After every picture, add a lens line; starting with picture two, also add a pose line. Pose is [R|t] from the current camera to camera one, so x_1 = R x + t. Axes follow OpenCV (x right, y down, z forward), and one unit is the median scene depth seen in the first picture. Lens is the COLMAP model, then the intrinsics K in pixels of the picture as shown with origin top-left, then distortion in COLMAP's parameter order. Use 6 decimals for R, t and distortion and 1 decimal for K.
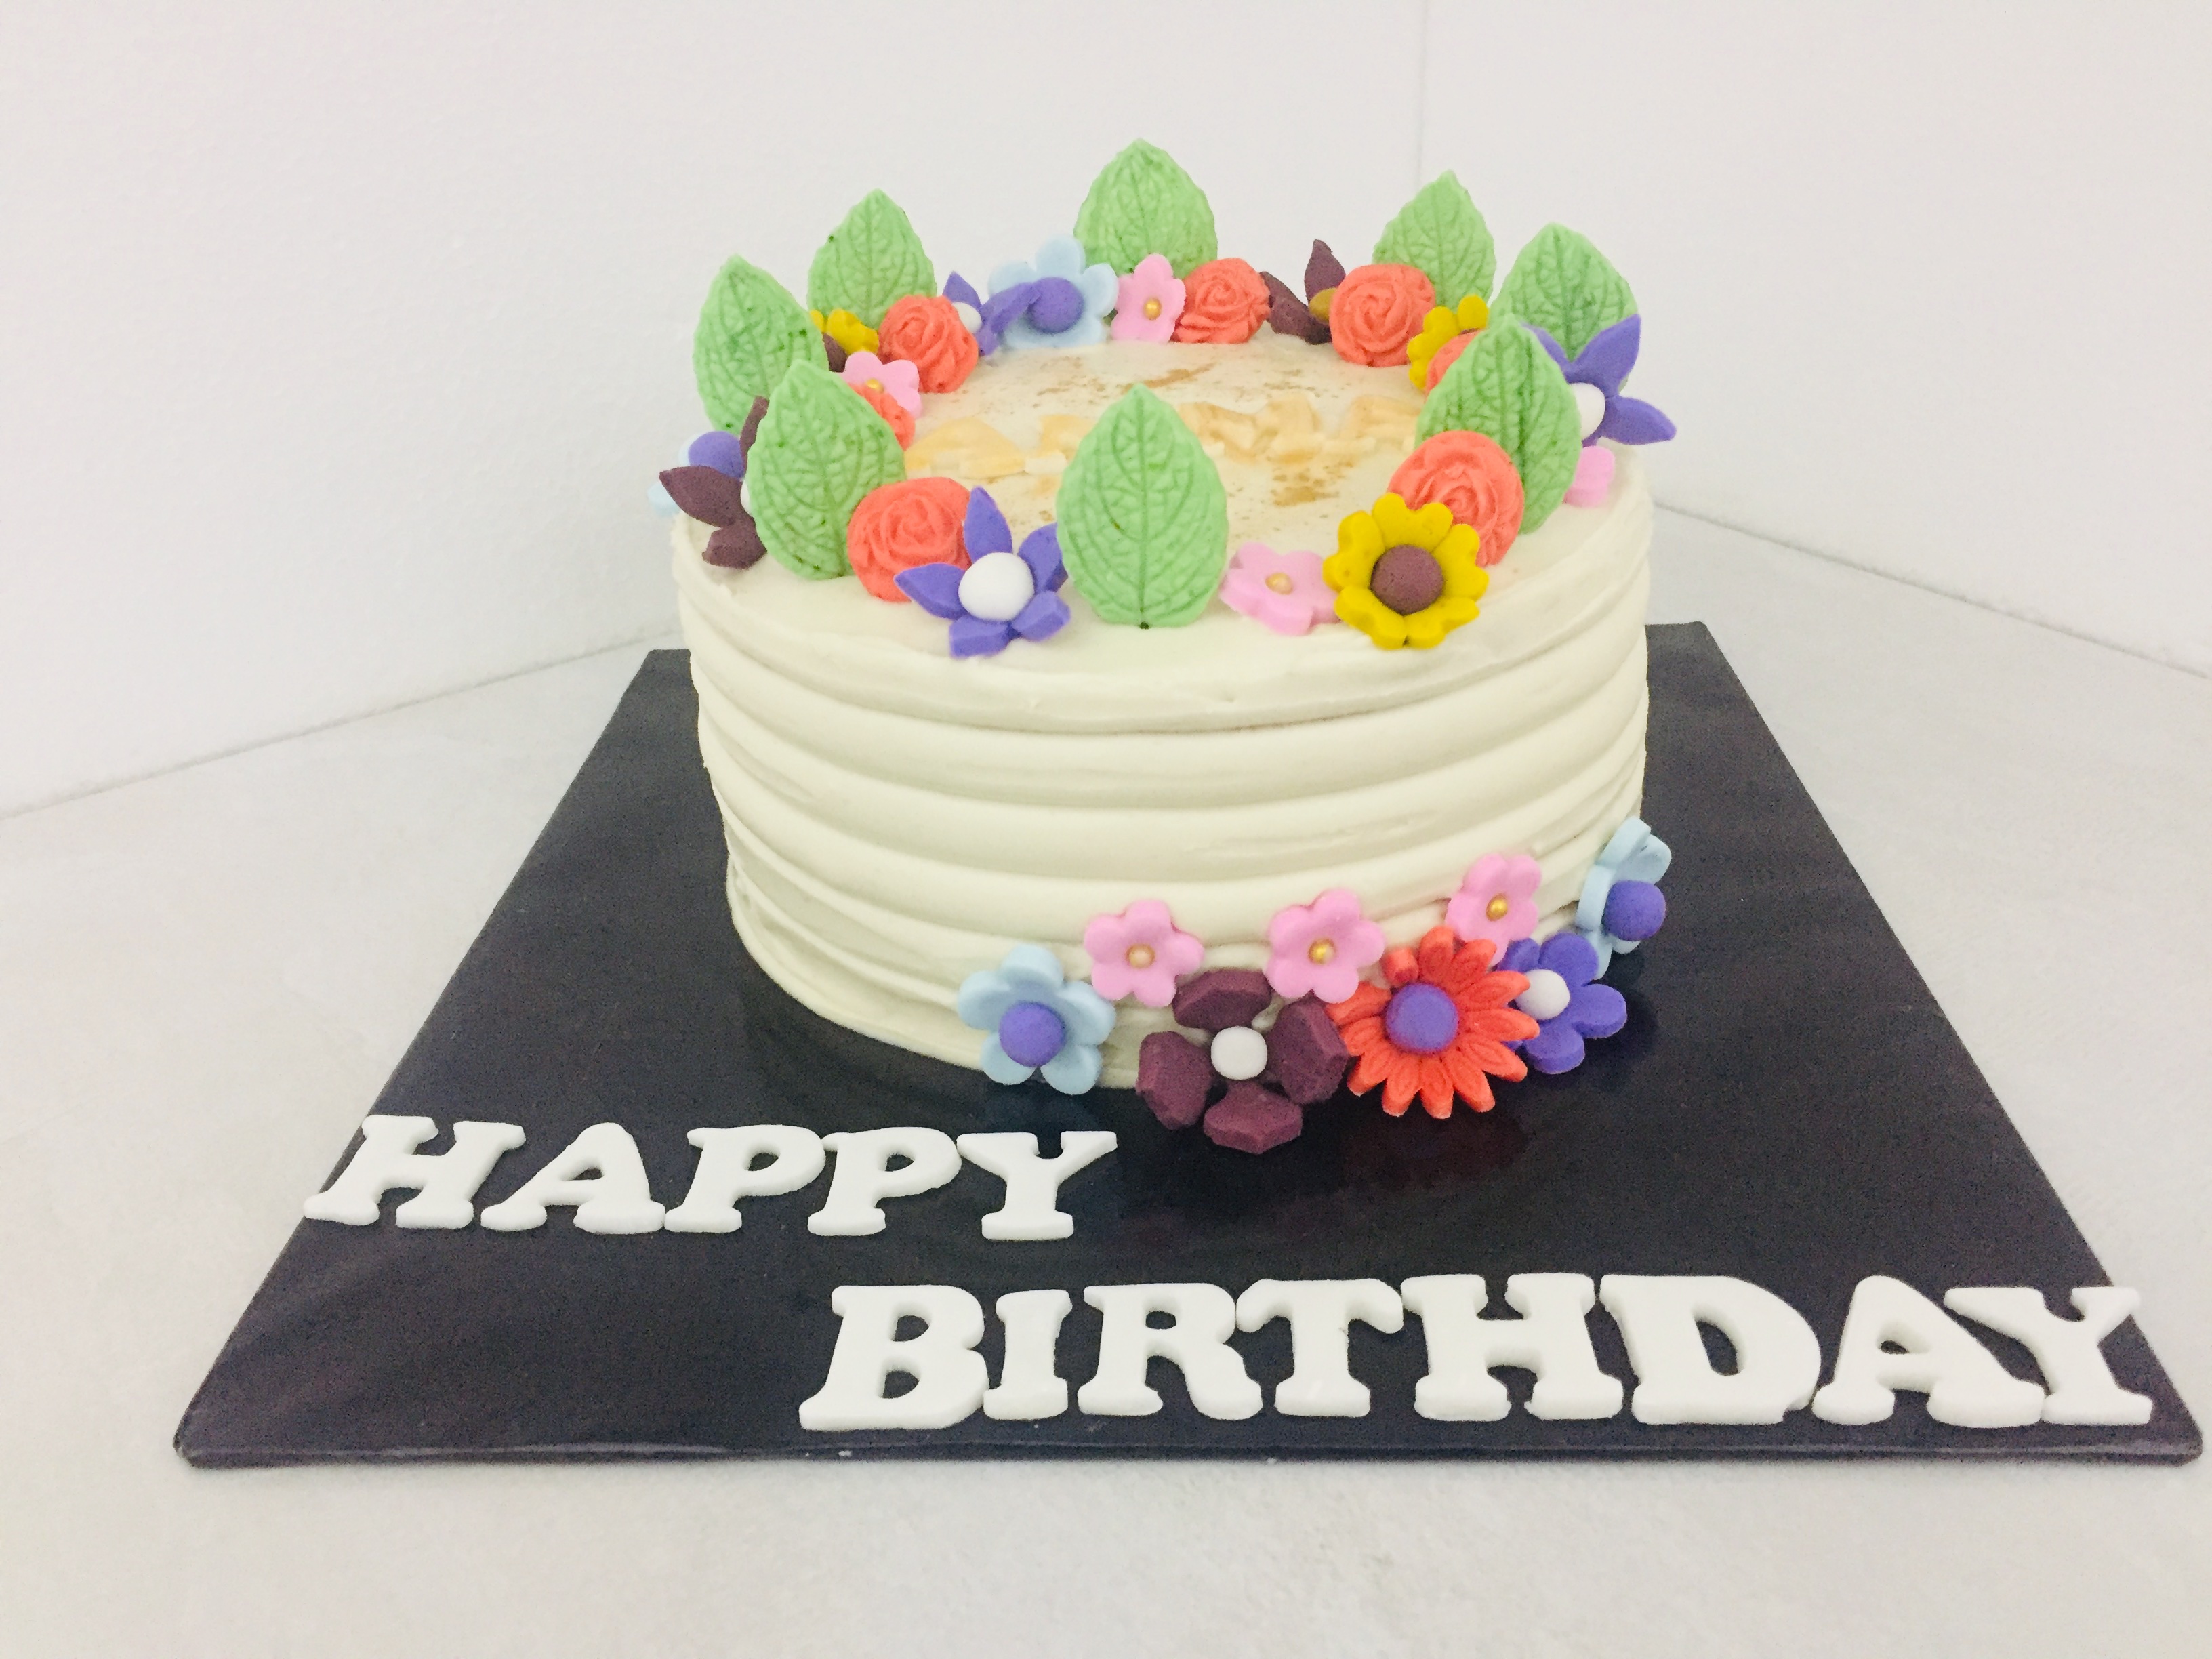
lens RADIAL K [[1919.6, 0, 1104.8], [0, 1919.6, 825.0], [0, 0, 1]] dist [0.056368, -0.048743]
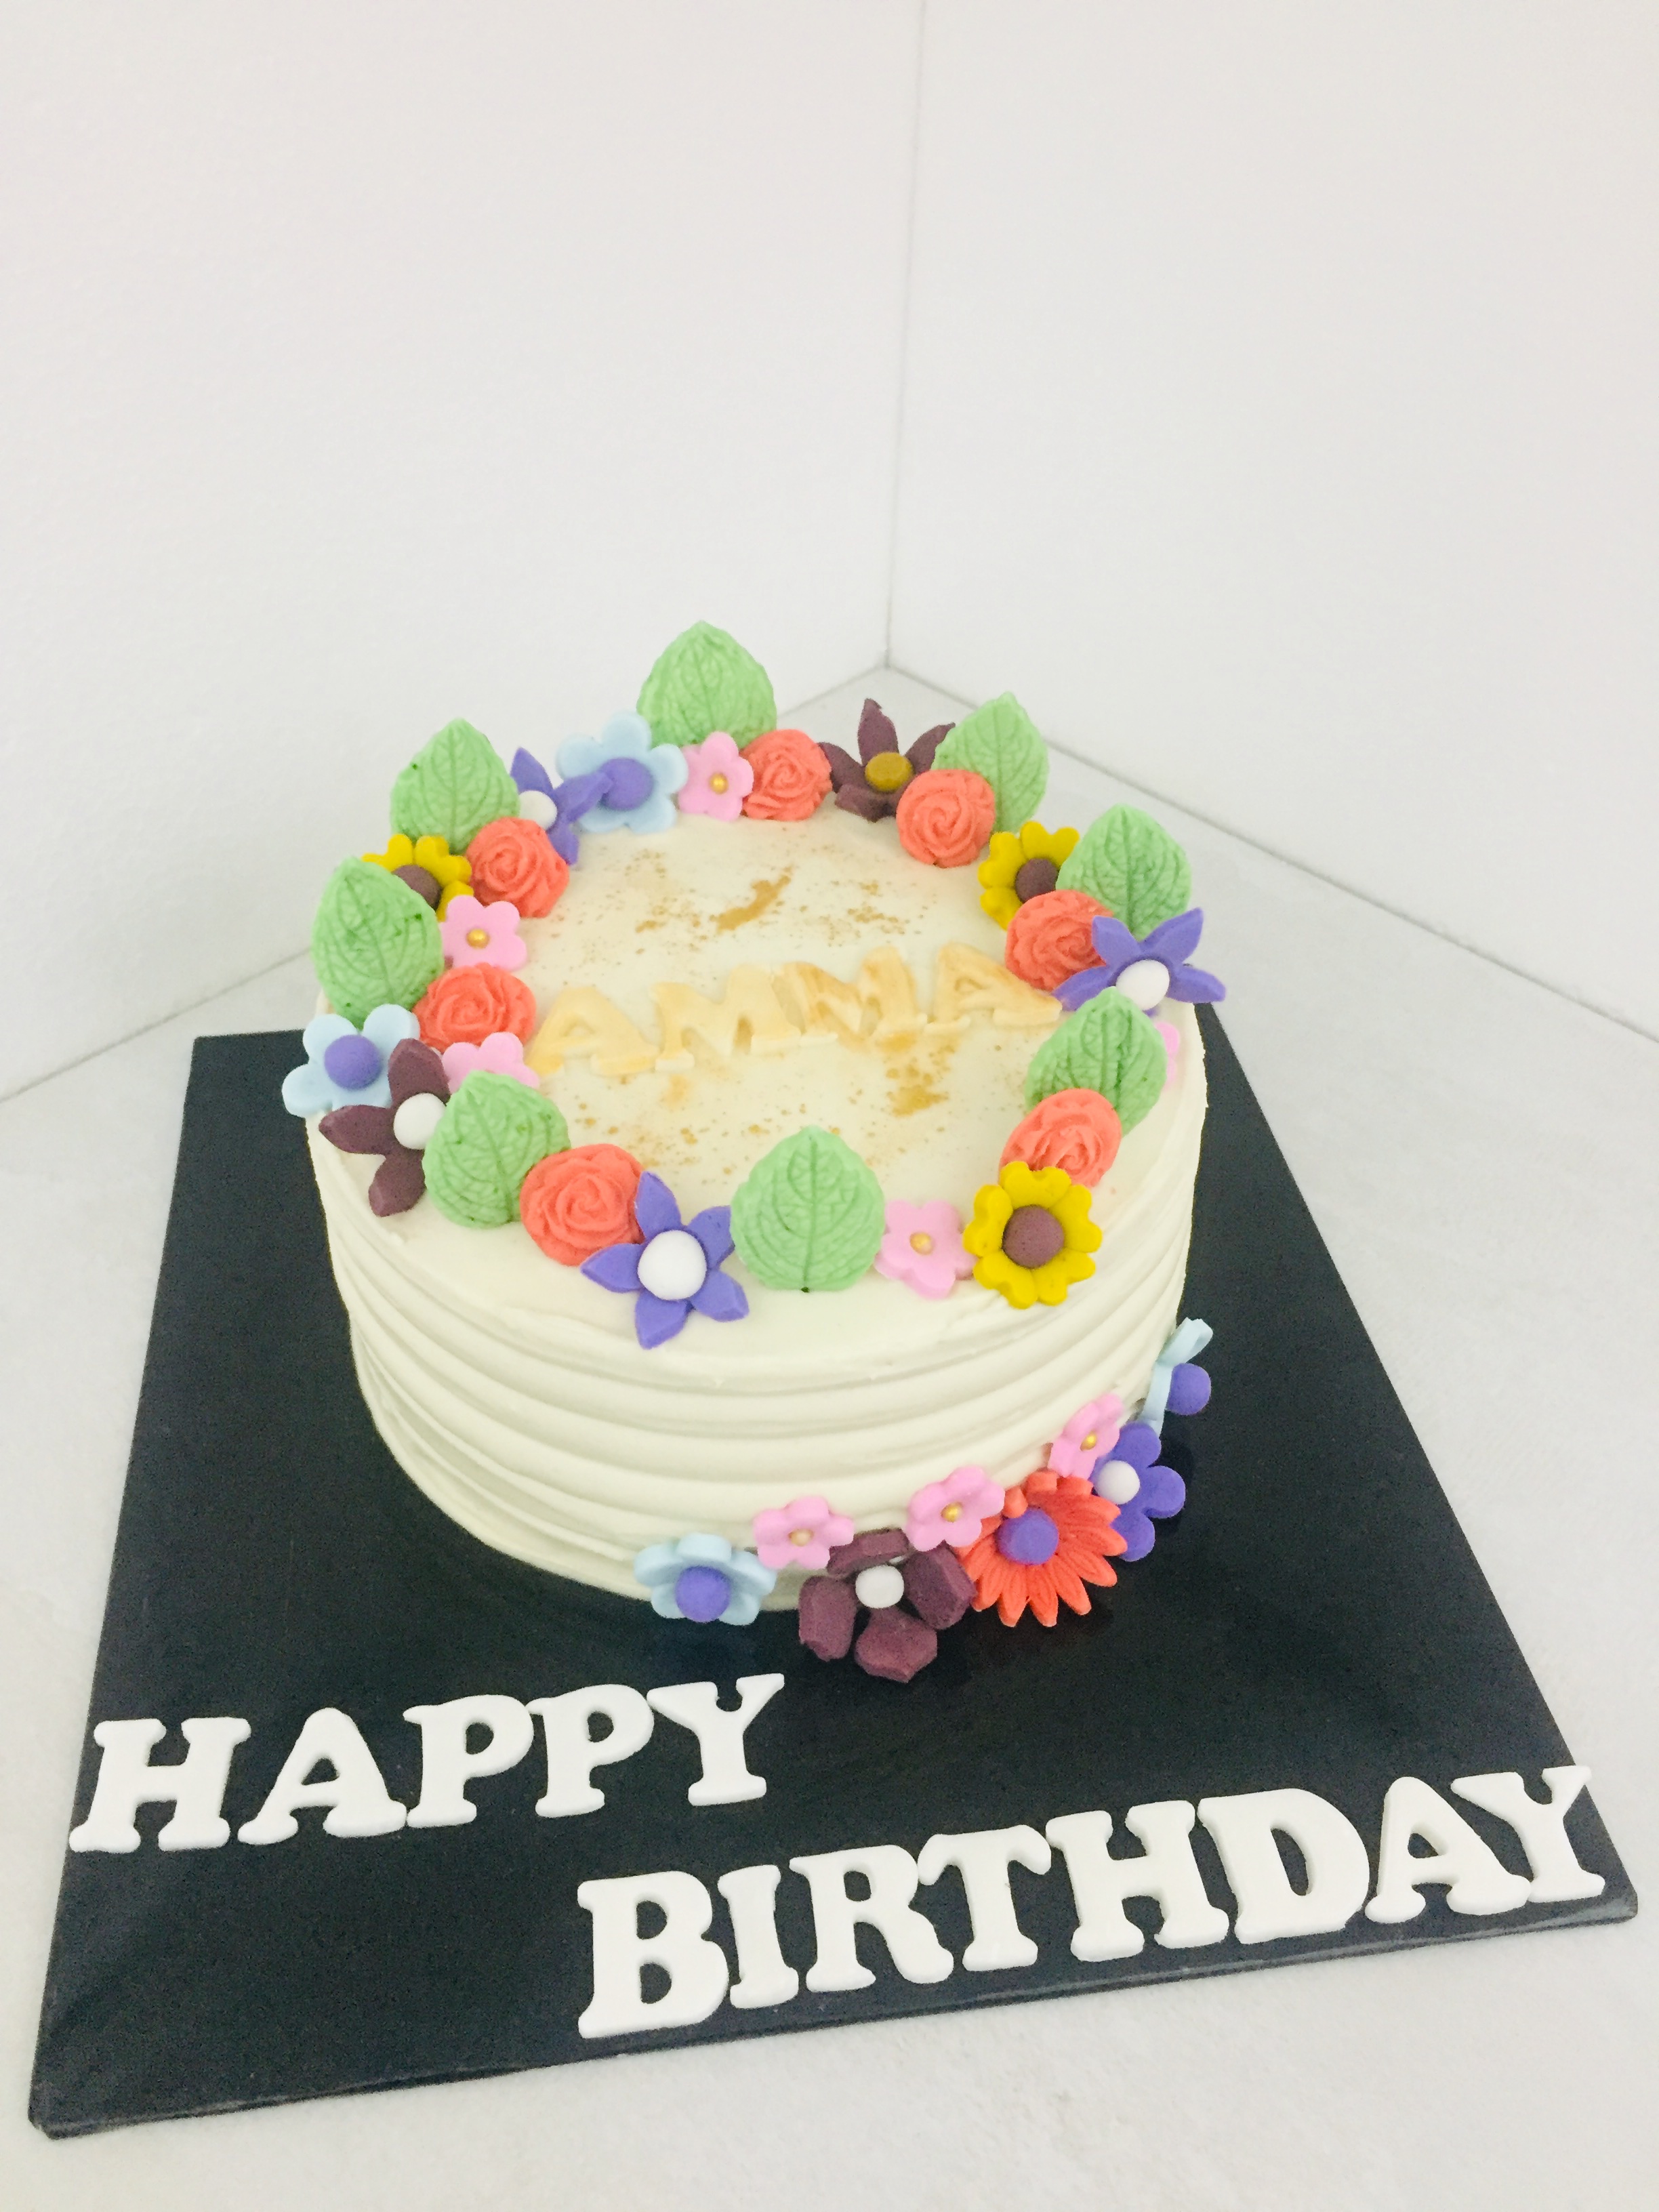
lens RADIAL K [[1919.6, 0, 826.2], [0, 1919.6, 1104.0], [0, 0, 1]] dist [0.056368, -0.048743]
pose [[0.981581, -0.070538, 0.177549, -0.153895], [0.029306, 0.973938, 0.224915, -0.444776], [-0.188786, -0.215569, 0.958066, -0.052796]]
